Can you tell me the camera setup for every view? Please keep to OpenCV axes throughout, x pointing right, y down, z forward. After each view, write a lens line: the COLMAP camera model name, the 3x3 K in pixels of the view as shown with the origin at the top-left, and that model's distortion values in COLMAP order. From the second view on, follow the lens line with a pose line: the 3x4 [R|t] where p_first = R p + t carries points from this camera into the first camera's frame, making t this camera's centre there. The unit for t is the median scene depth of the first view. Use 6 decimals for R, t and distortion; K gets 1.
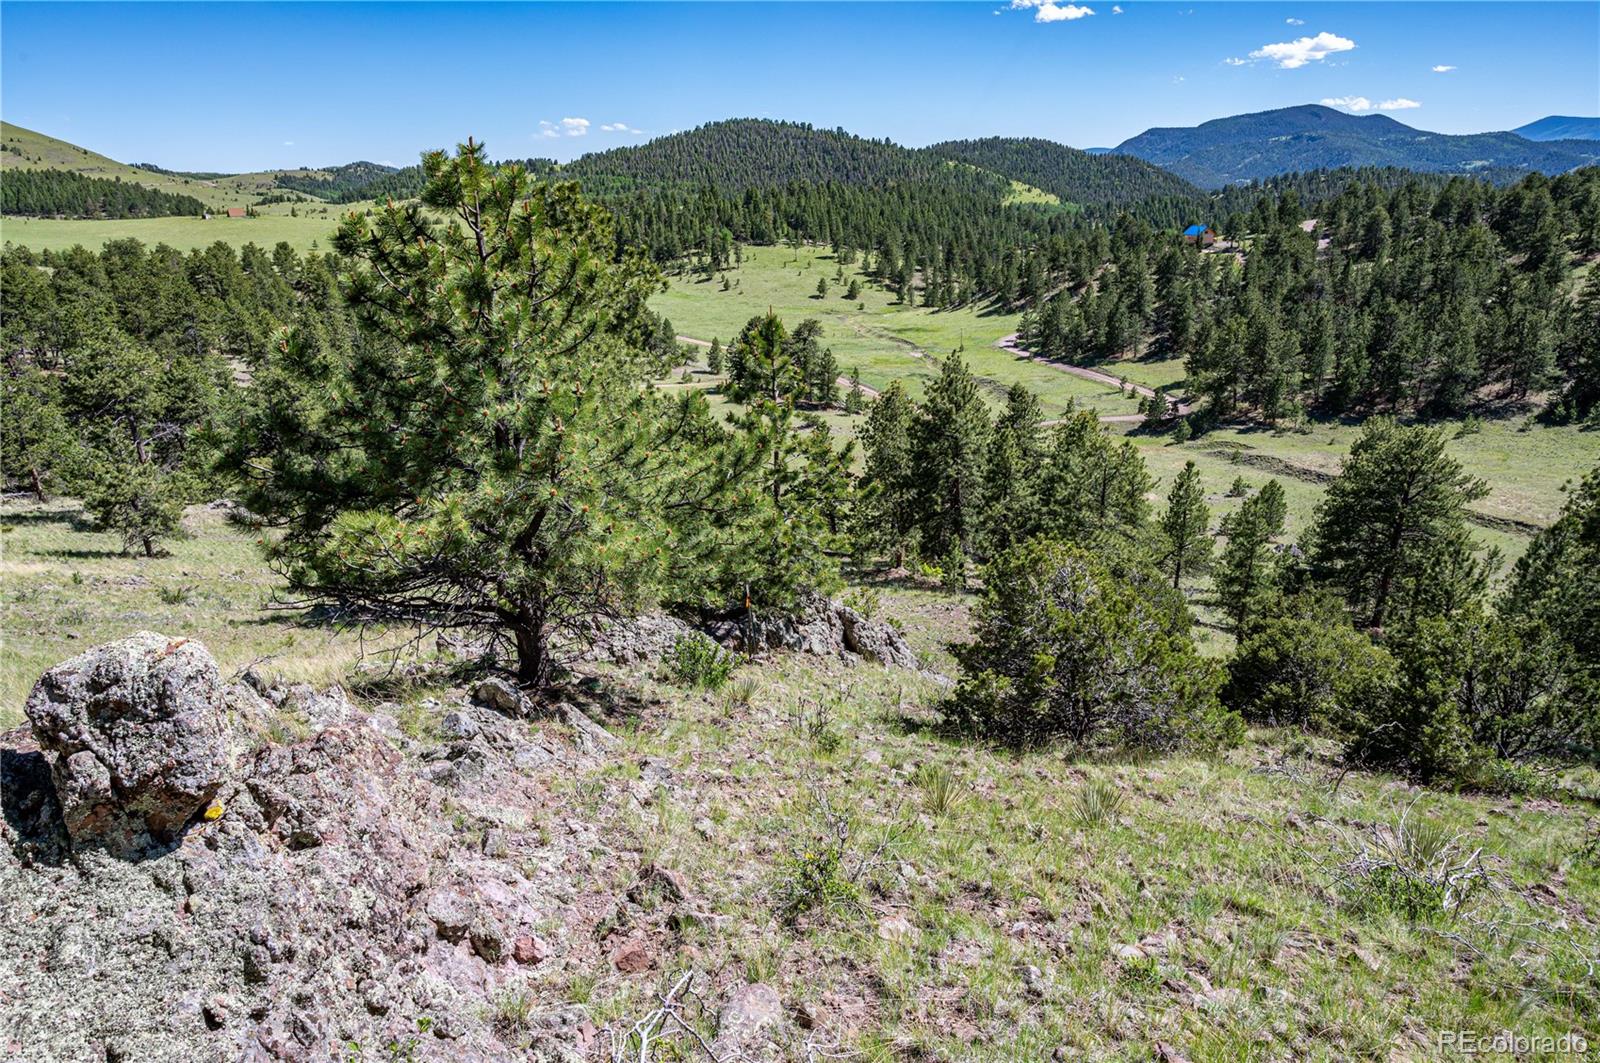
lens RADIAL K [[1056.5, 0, 800.0], [0, 1056.5, 531.5], [0, 0, 1]] dist [-0.002758, -0.002575]
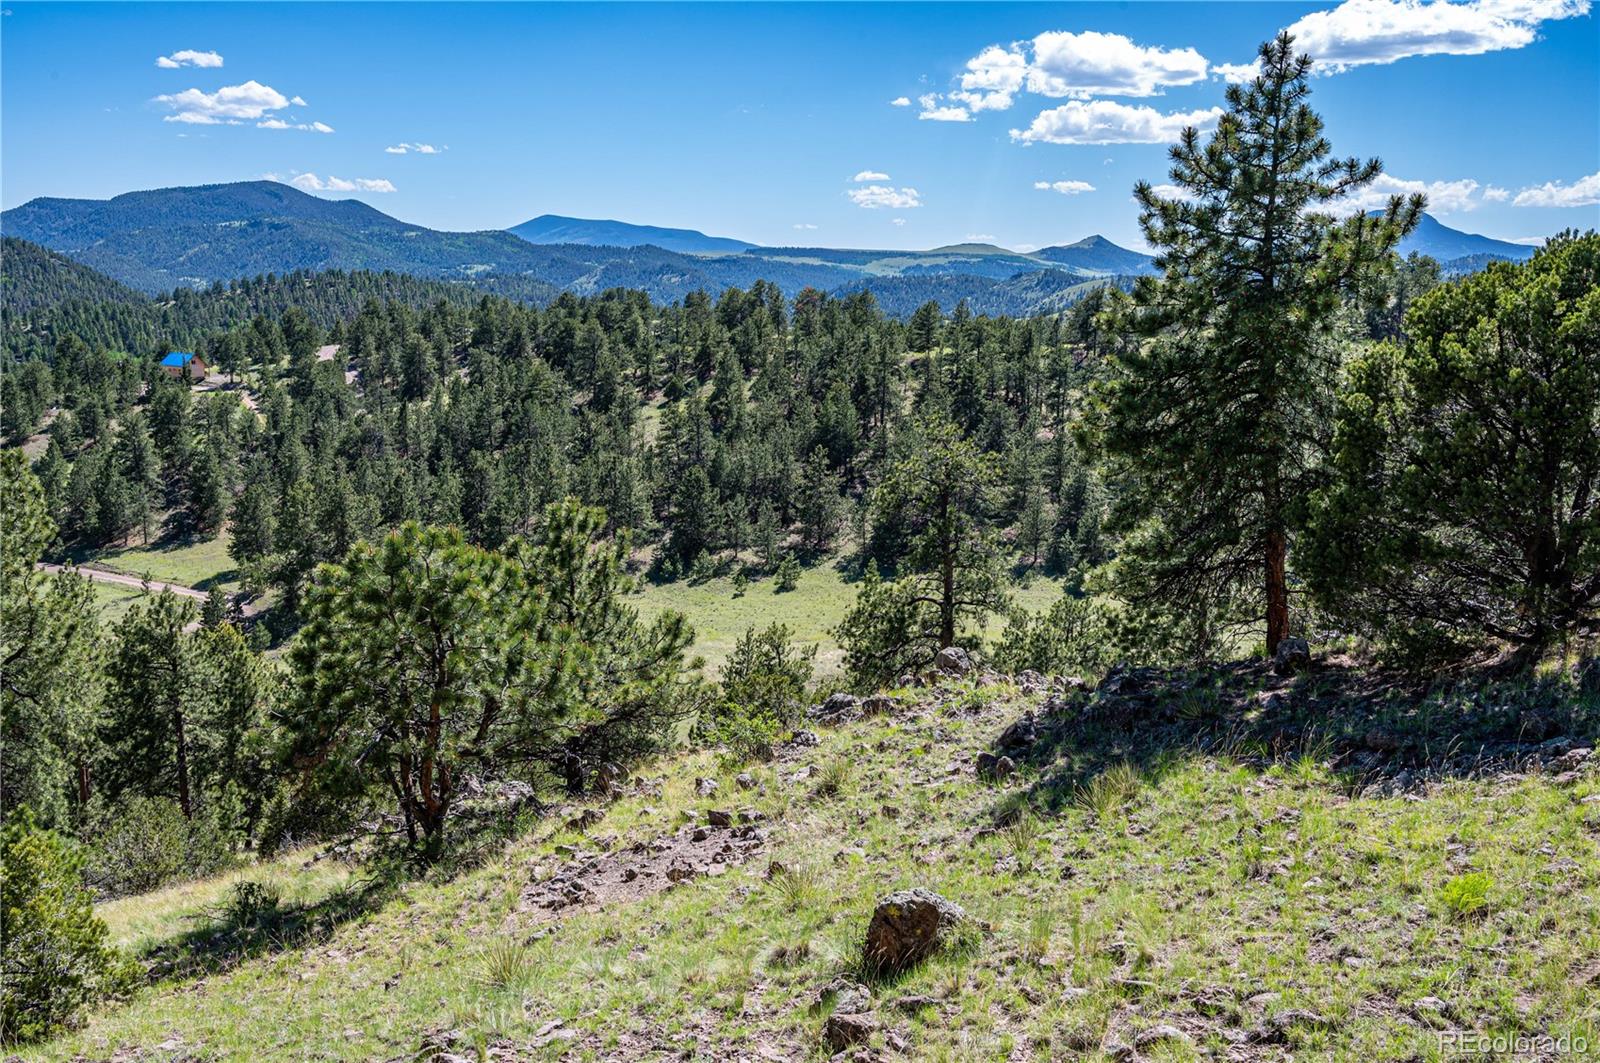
lens RADIAL K [[1630.8, 0, 800.0], [0, 1630.8, 531.5], [0, 0, 1]] dist [0.004270, 0.000154]
pose [[0.732032, -0.072539, 0.677397, -0.092655], [0.180714, 0.979371, -0.090413, 0.001945], [-0.656864, 0.188601, 0.730040, -0.065924]]
